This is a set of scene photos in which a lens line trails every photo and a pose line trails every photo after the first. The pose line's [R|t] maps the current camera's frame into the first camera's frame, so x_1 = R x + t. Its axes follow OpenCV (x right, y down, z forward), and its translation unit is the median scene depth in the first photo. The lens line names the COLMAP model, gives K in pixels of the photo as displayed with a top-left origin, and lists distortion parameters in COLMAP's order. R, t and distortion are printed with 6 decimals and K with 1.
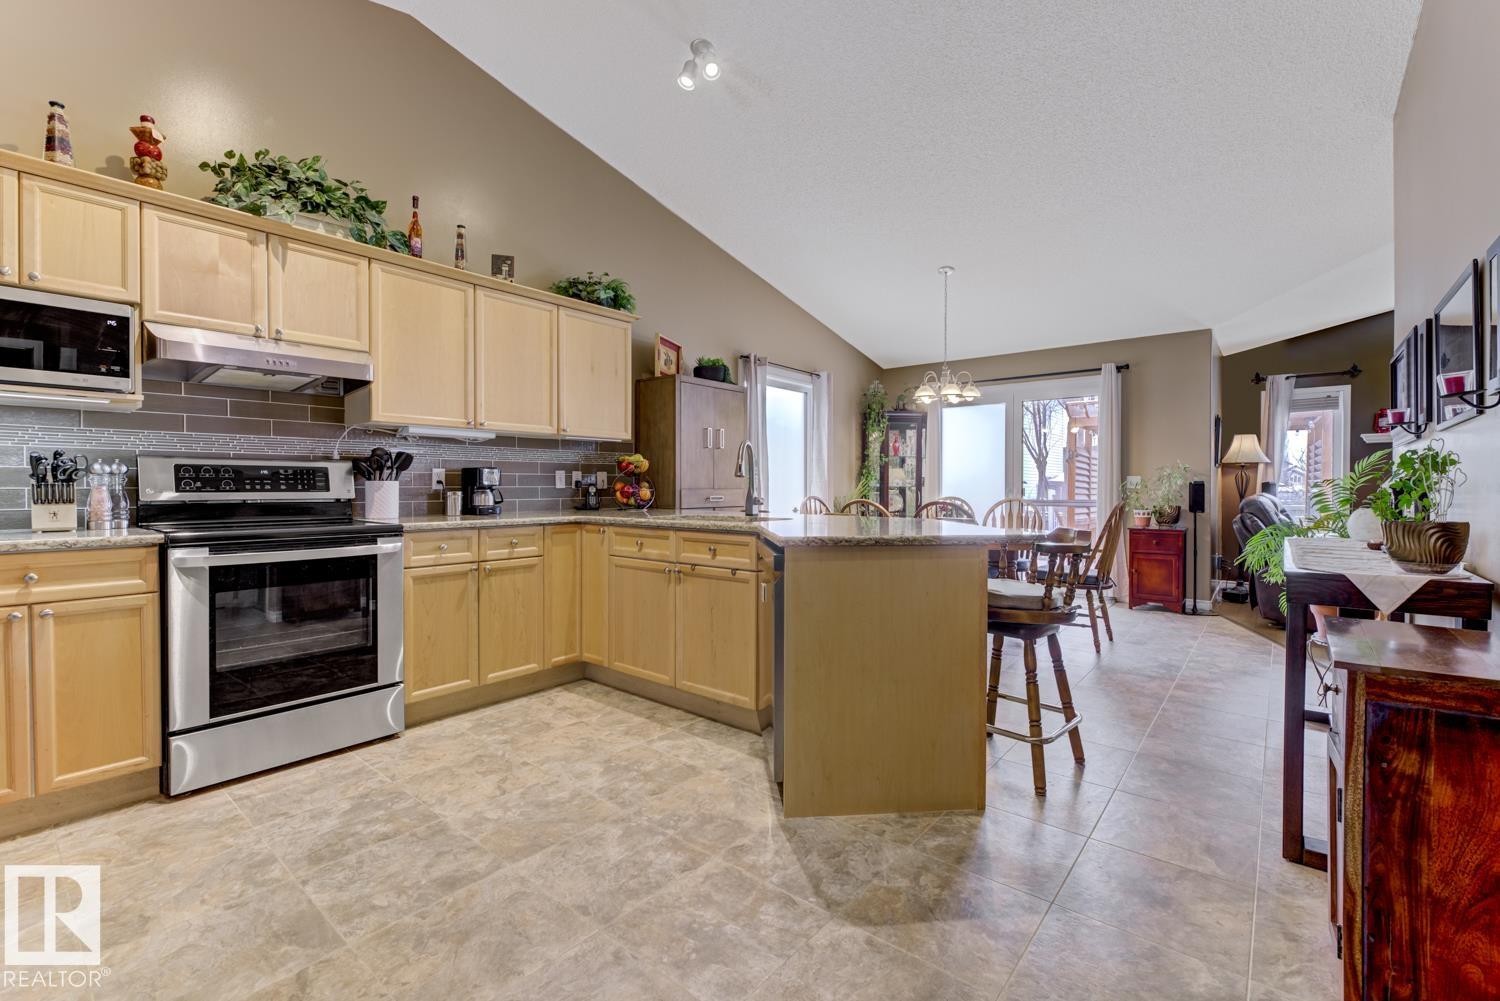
lens RADIAL K [[645.5, 0, 759.8], [0, 645.5, 494.0], [0, 0, 1]] dist [-0.001289, -0.001753]
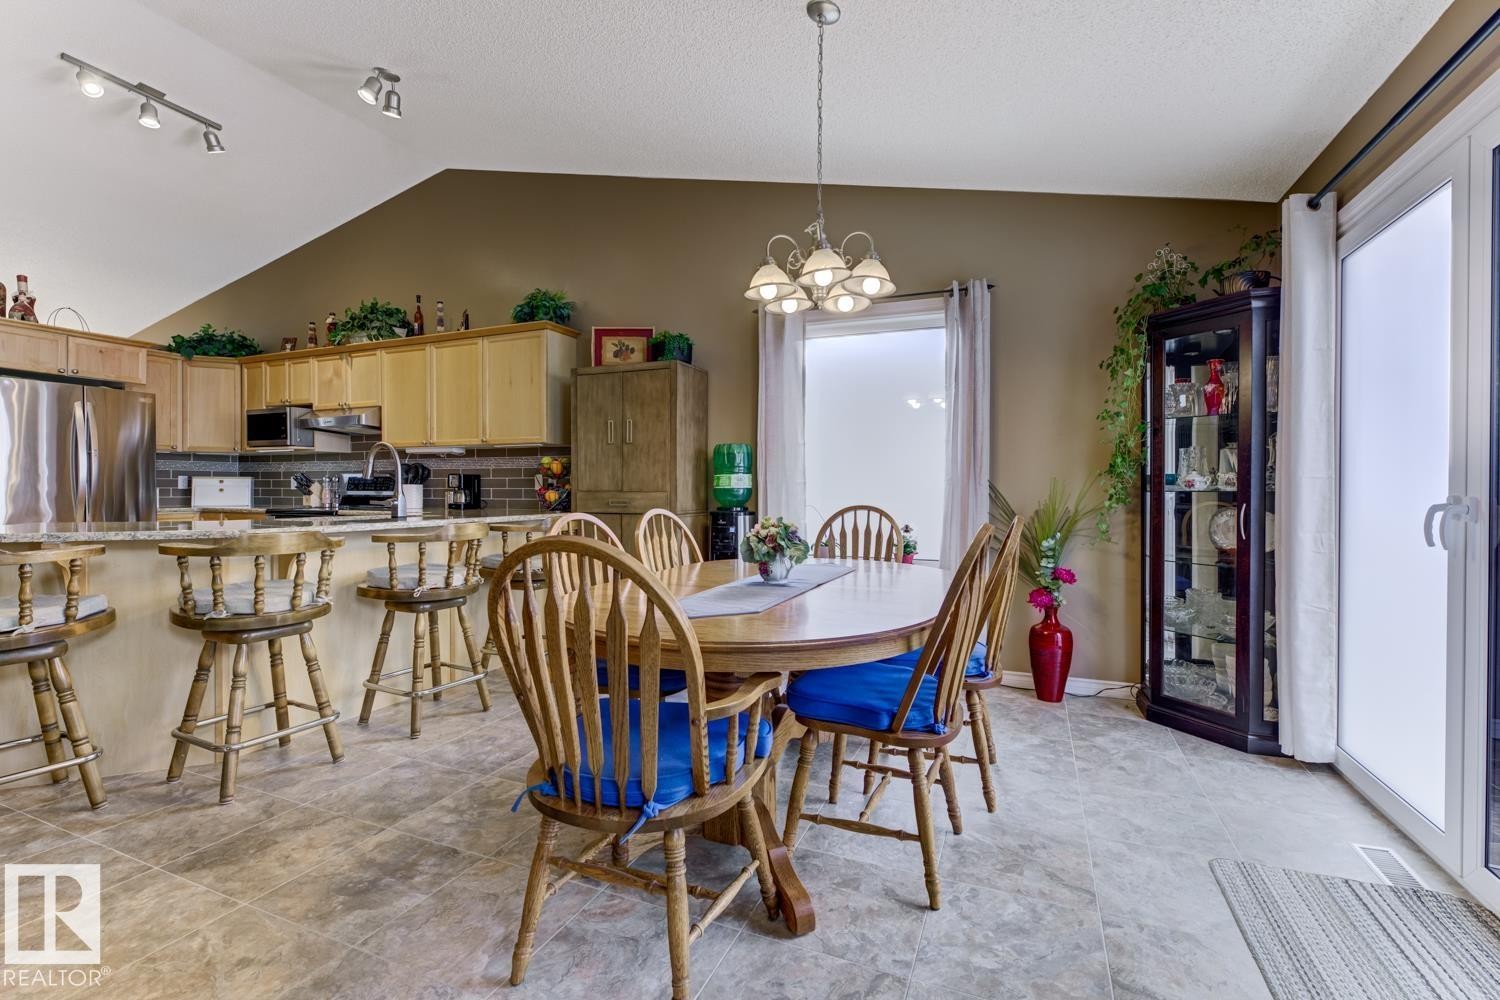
lens RADIAL K [[647.9, 0, 759.4], [0, 647.9, 494.6], [0, 0, 1]] dist [-0.000727, -0.001866]
pose [[0.285582, 0.006783, -0.958330, 1.258113], [-0.016246, 0.999866, 0.002236, -0.013777], [0.958216, 0.014930, 0.285654, 1.470002]]
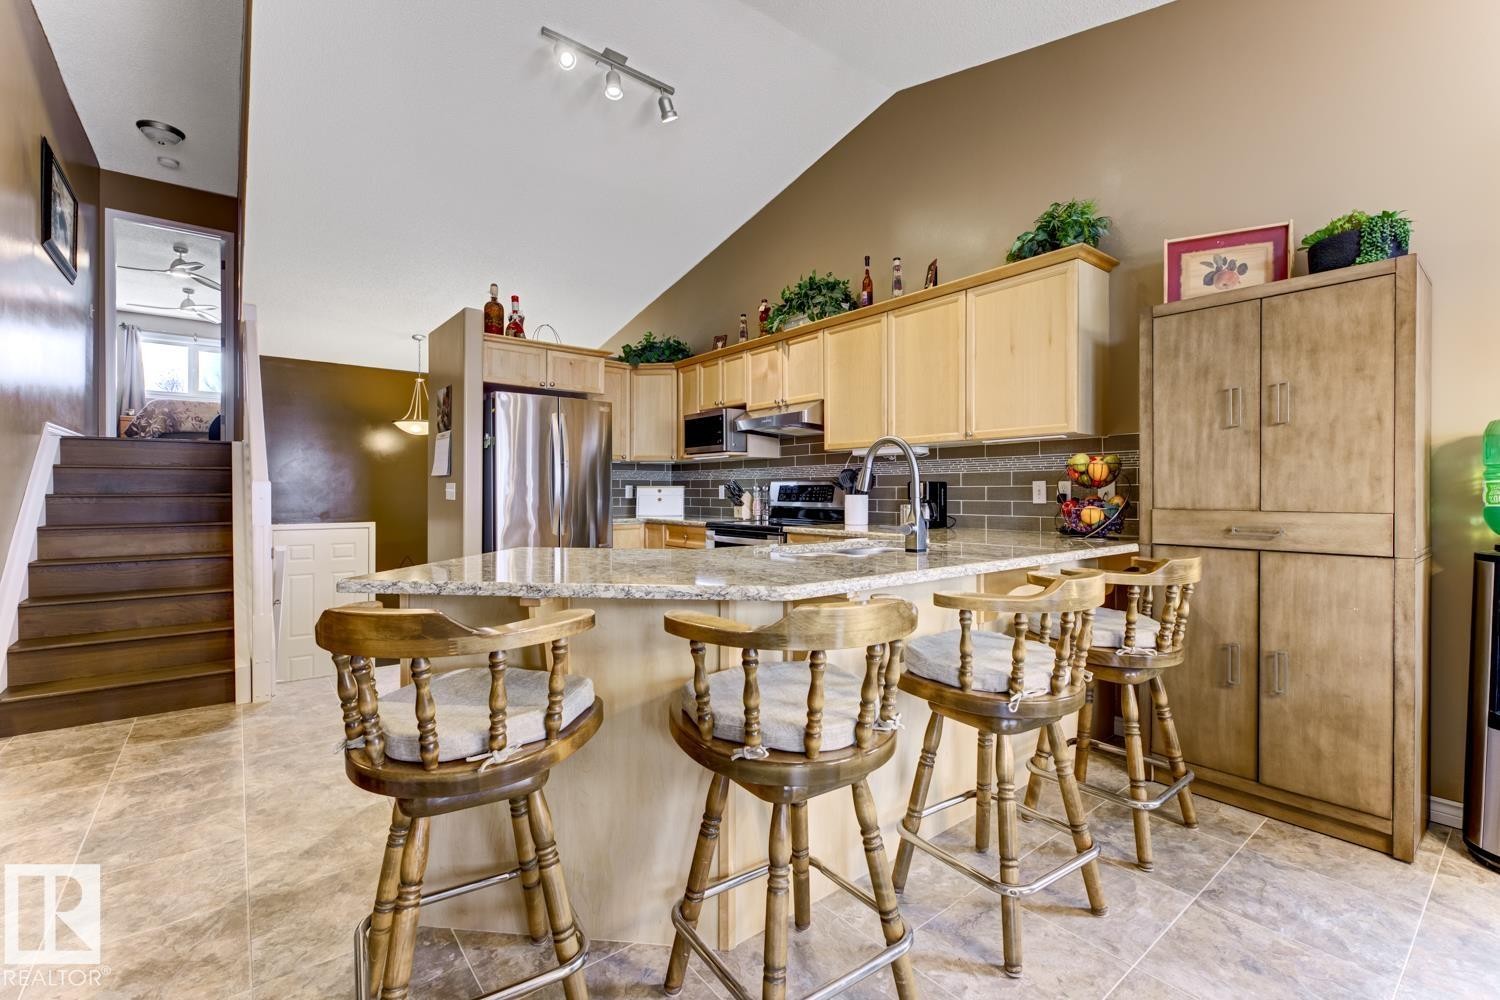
lens RADIAL K [[647.9, 0, 758.5], [0, 647.9, 496.2], [0, 0, 1]] dist [-0.000727, -0.001866]
pose [[-0.210323, 0.004518, -0.977622, 0.749073], [-0.015645, 0.999846, 0.007987, -0.026404], [0.977507, 0.016975, -0.210219, 1.167773]]
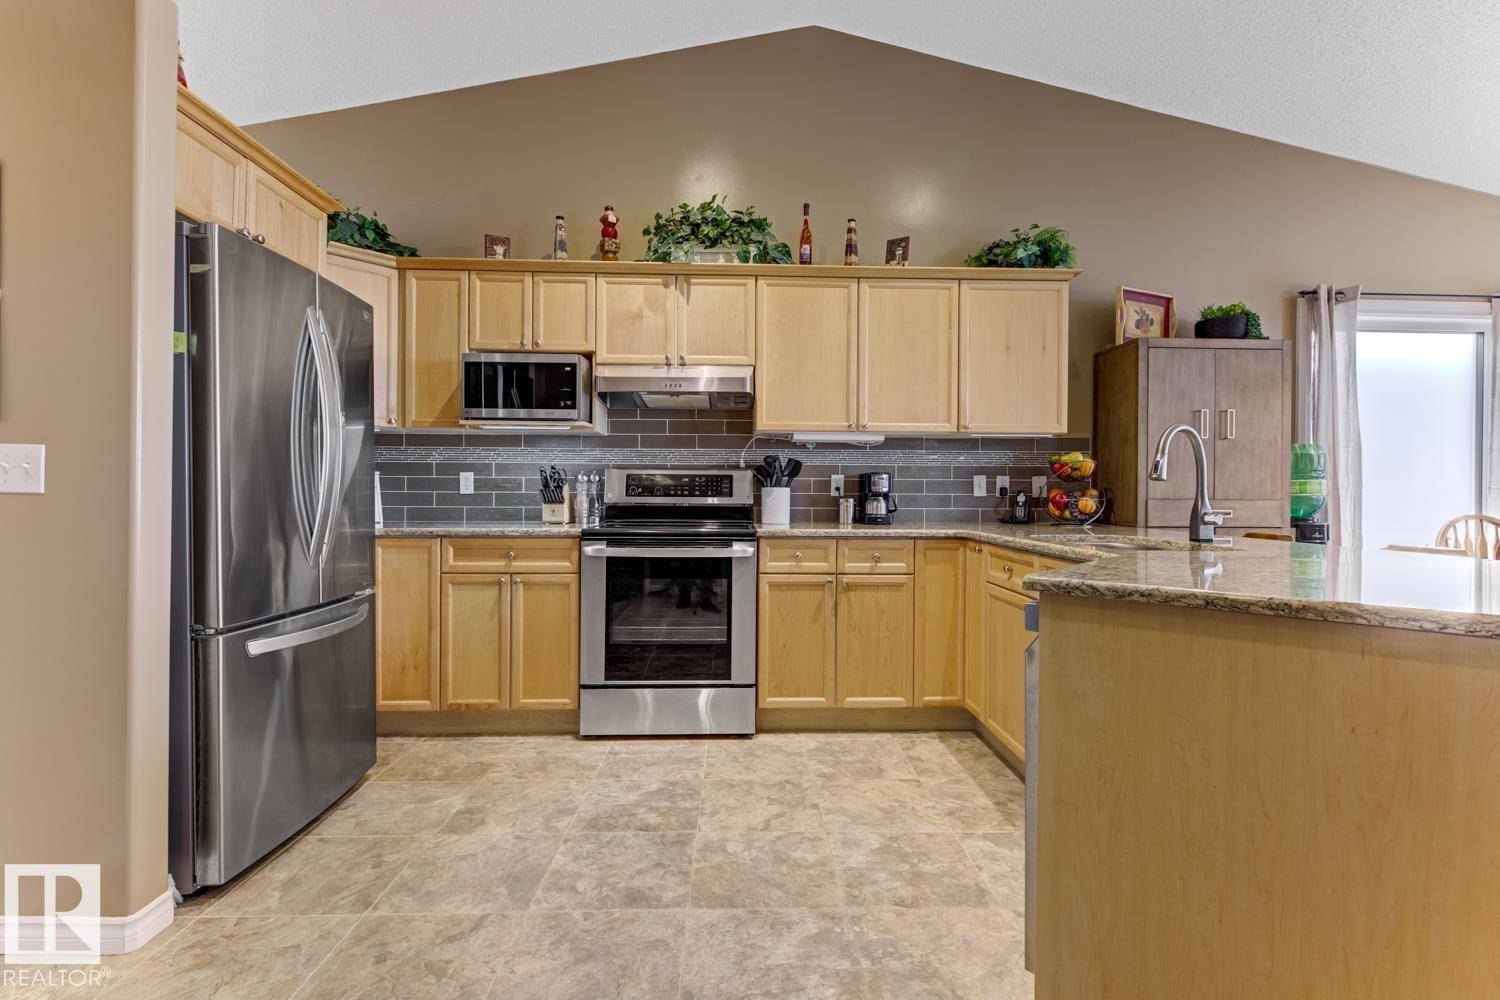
lens RADIAL K [[698.1, 0, 752.2], [0, 698.1, 493.4], [0, 0, 1]] dist [0.001511, -0.000305]
pose [[0.656702, 0.004886, -0.754134, 0.254684], [-0.015666, 0.999852, -0.007163, -0.002294], [0.753987, 0.016518, 0.656681, 0.254165]]
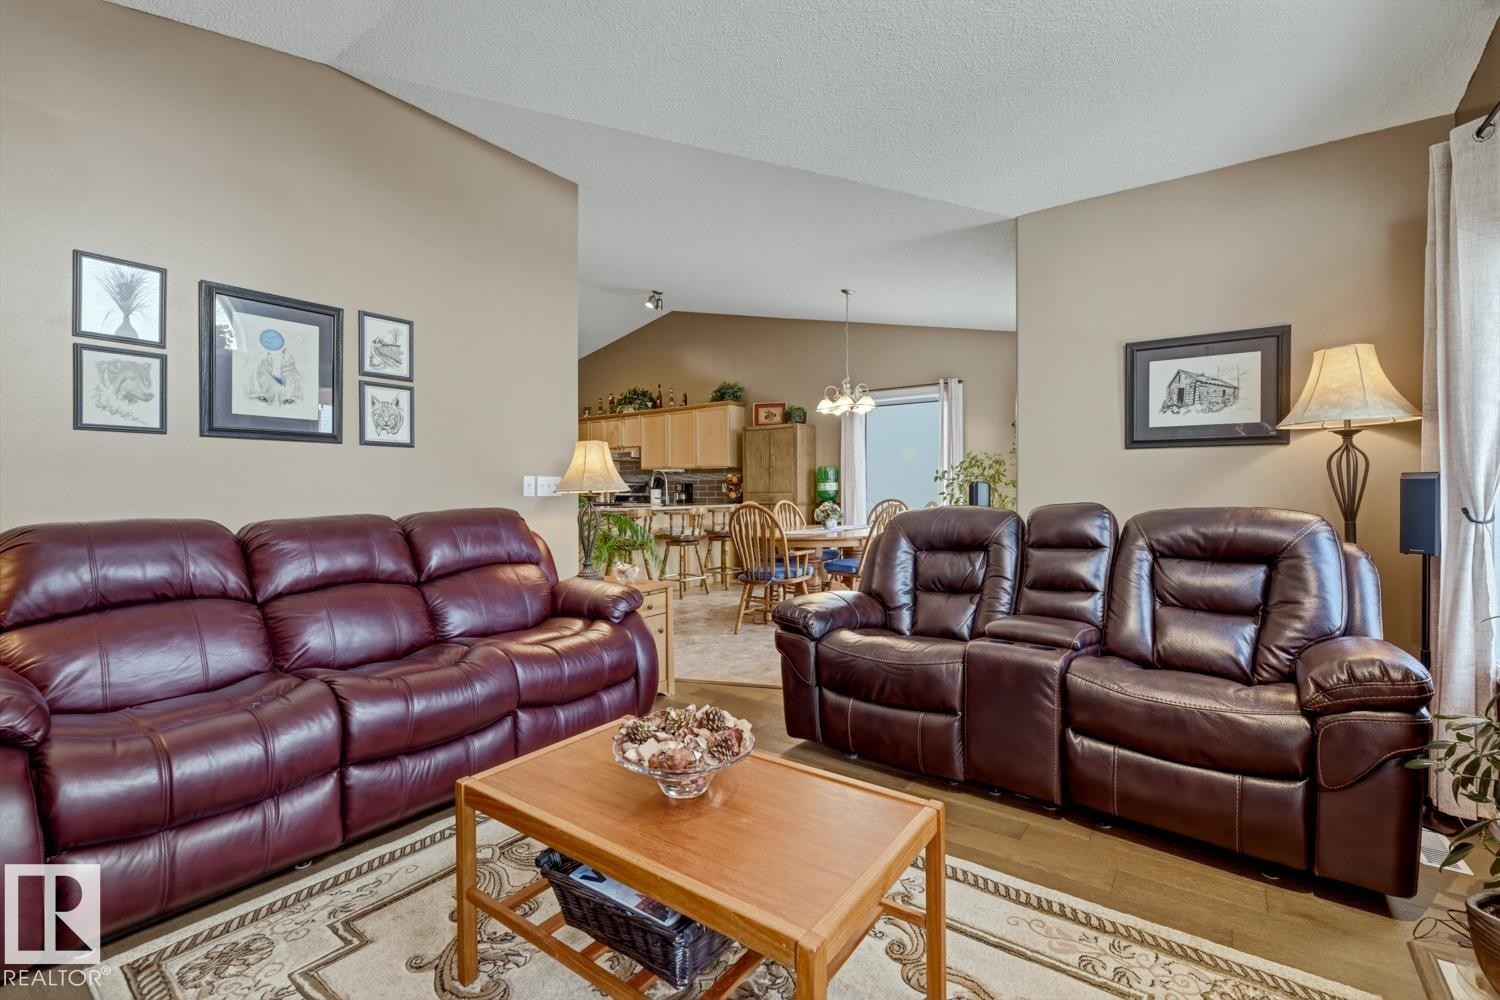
lens RADIAL K [[647.9, 0, 752.2], [0, 647.9, 491.4], [0, 0, 1]] dist [-0.000727, -0.001866]
pose [[0.041911, -0.001055, -0.999121, 2.428071], [-0.009878, 0.999950, -0.001470, -0.012012], [0.999073, 0.009931, 0.041898, 1.407233]]
